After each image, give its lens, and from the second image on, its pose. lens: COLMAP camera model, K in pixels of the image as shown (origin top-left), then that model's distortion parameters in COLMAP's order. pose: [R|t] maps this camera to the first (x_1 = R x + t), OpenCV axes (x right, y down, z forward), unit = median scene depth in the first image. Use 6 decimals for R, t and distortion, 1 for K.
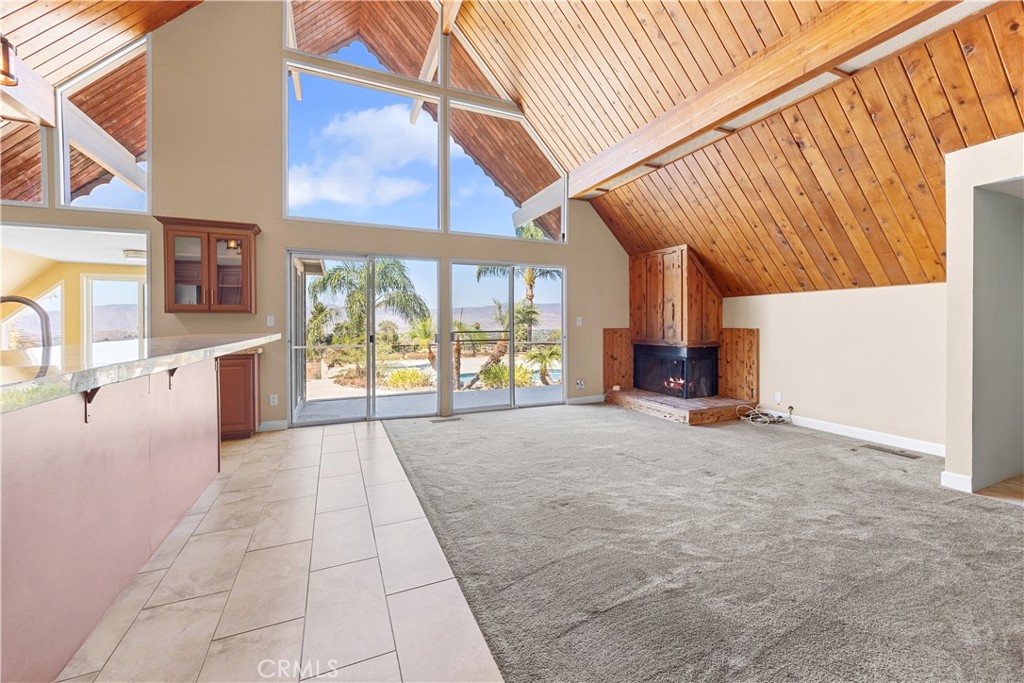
lens RADIAL K [[396.2, 0, 514.1], [0, 396.2, 324.7], [0, 0, 1]] dist [-0.000004, -0.001806]
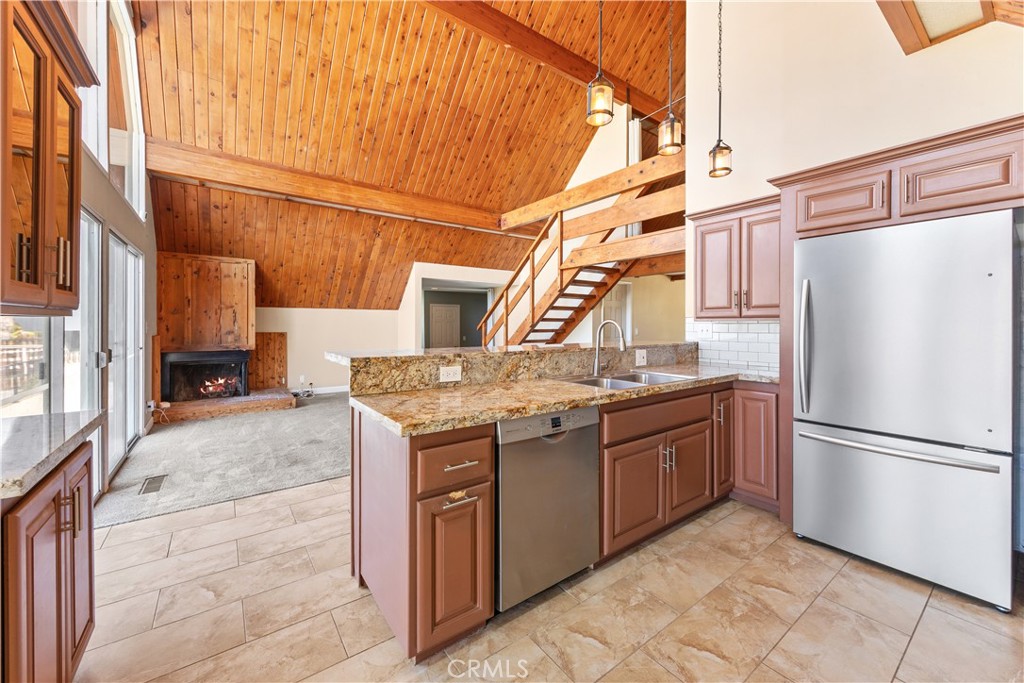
lens RADIAL K [[396.2, 0, 514.1], [0, 396.2, 324.7], [0, 0, 1]] dist [-0.000004, -0.001806]
pose [[-0.228659, -0.001716, 0.973505, -0.865559], [-0.000885, 0.999998, 0.001555, -0.018303], [-0.973506, -0.000506, -0.228661, 0.538064]]
